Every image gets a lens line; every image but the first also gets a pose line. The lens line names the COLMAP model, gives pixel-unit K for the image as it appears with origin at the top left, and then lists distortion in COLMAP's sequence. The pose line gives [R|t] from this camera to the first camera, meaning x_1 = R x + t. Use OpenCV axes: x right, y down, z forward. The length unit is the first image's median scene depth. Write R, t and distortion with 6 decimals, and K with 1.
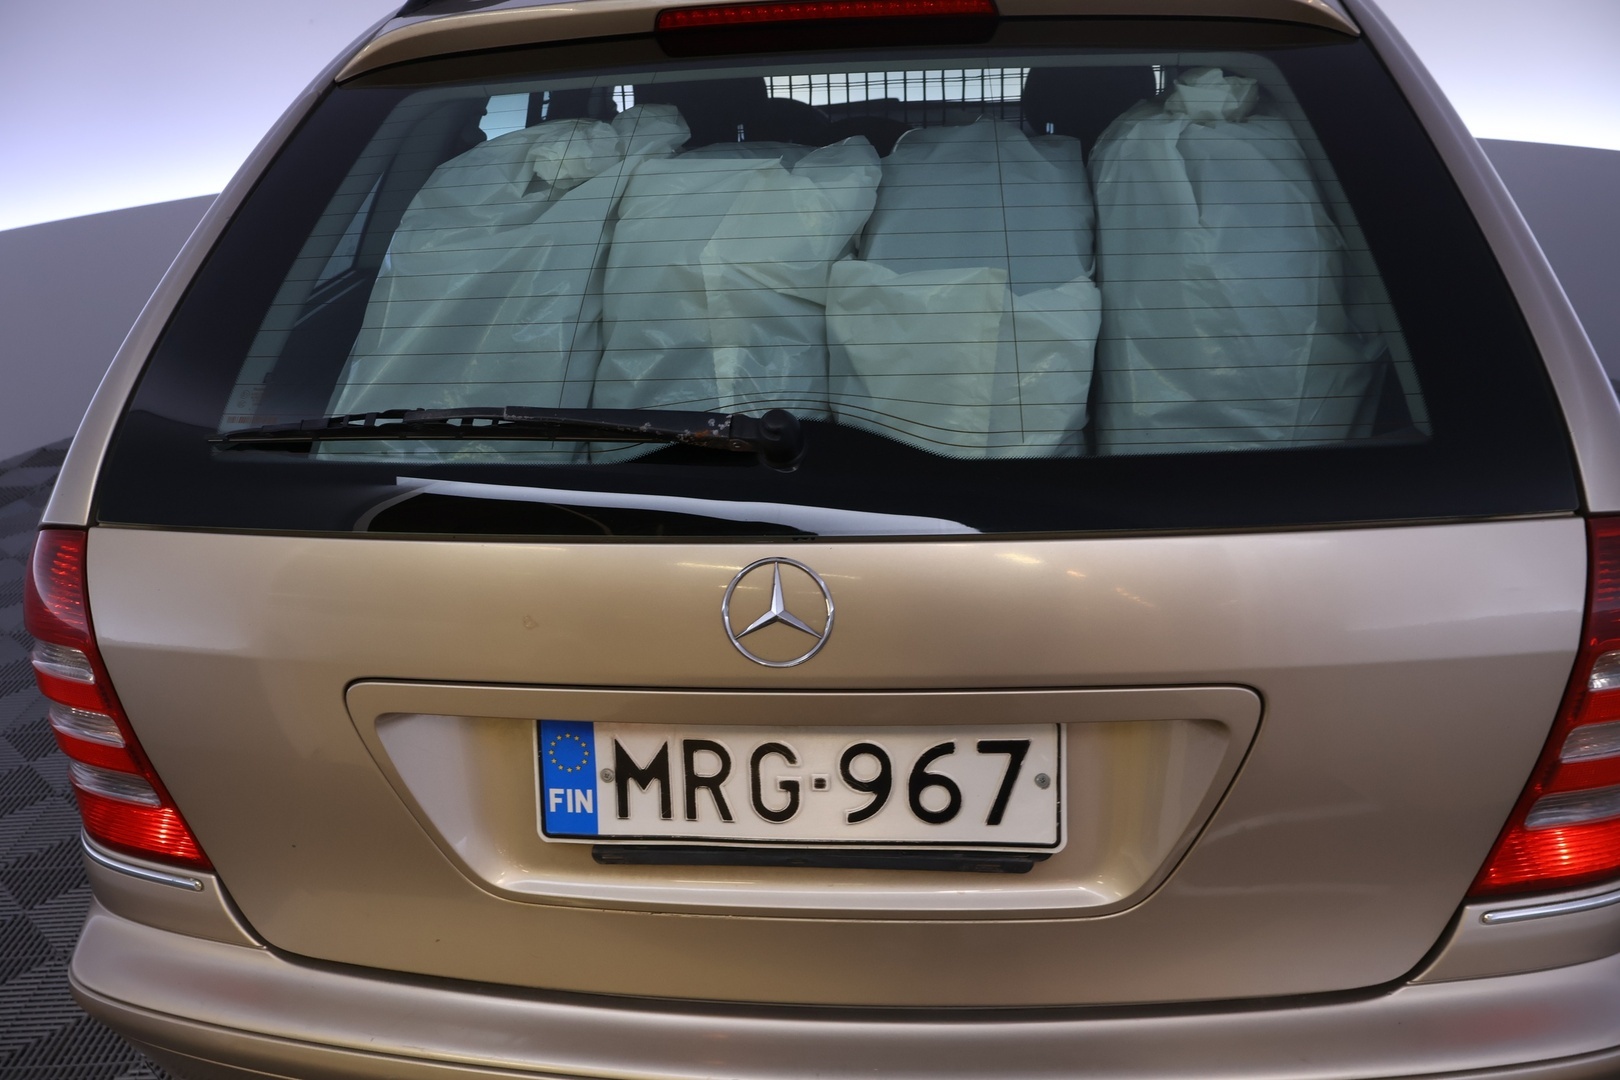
lens RADIAL K [[1385.3, 0, 809.1], [0, 1385.3, 538.1], [0, 0, 1]] dist [0.013294, -0.000047]
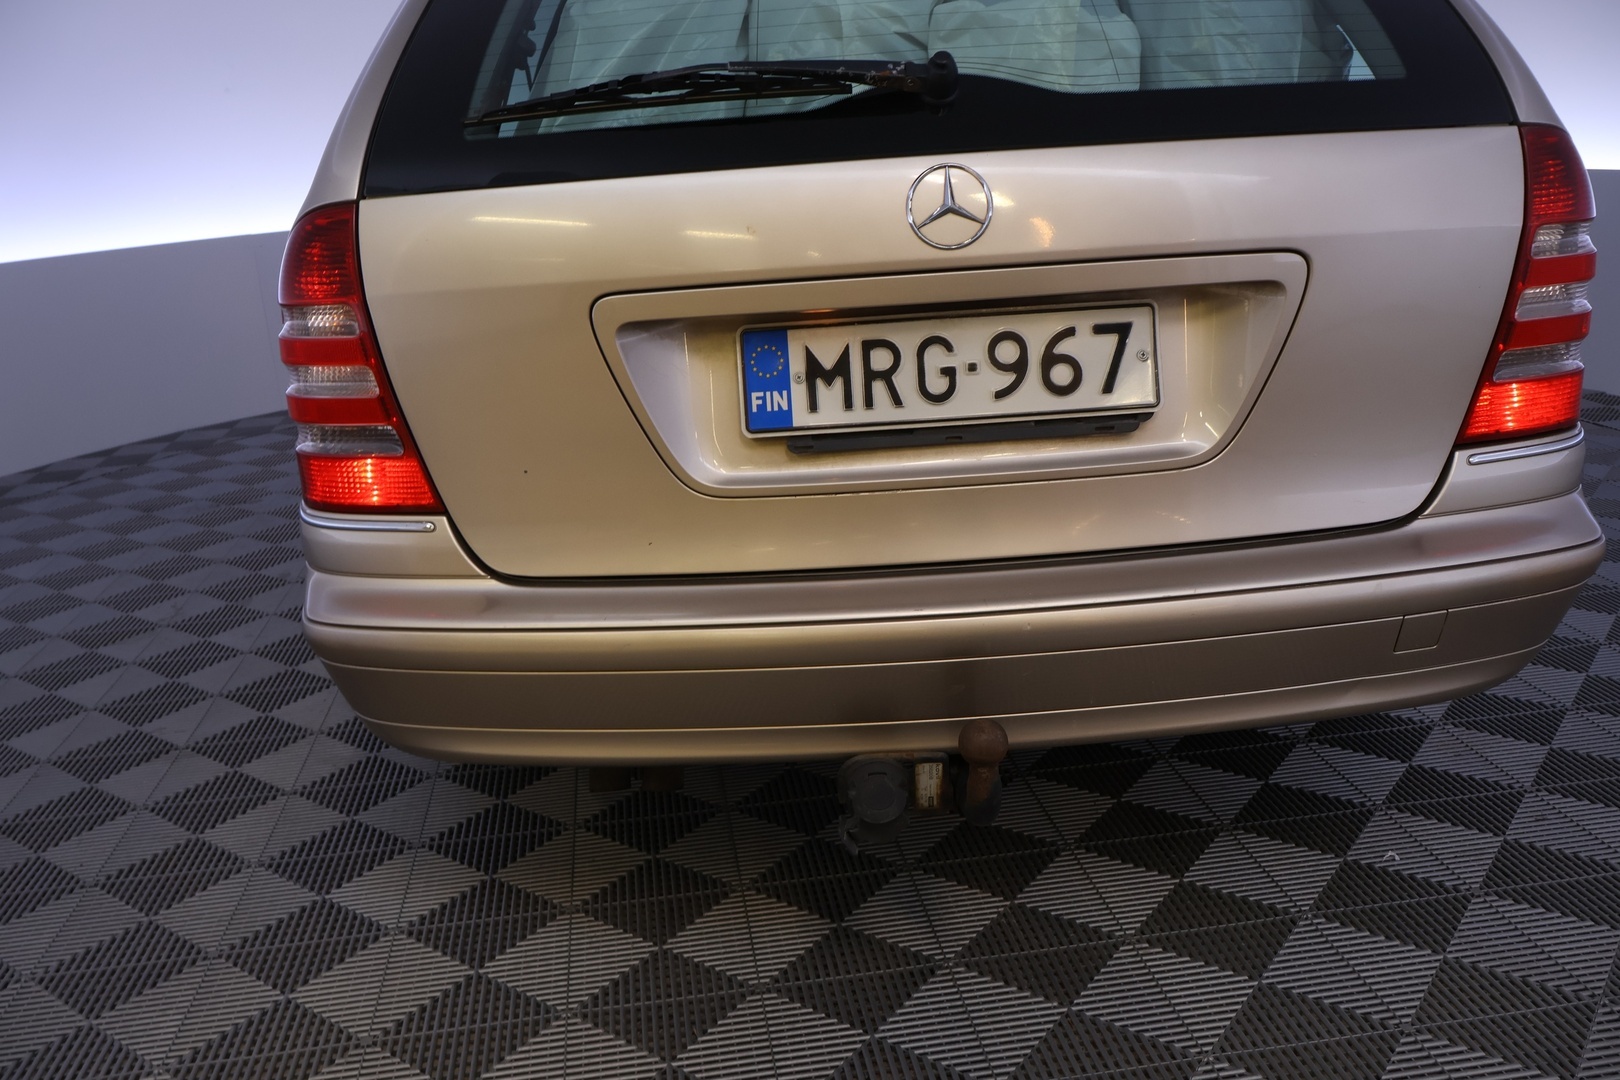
lens RADIAL K [[1385.3, 0, 810.2], [0, 1385.3, 541.5], [0, 0, 1]] dist [0.013294, -0.000047]
pose [[0.991822, -0.043436, 0.120012, -0.295095], [0.056554, 0.992524, -0.108158, 0.458190], [-0.114417, 0.114060, 0.986863, -0.217988]]
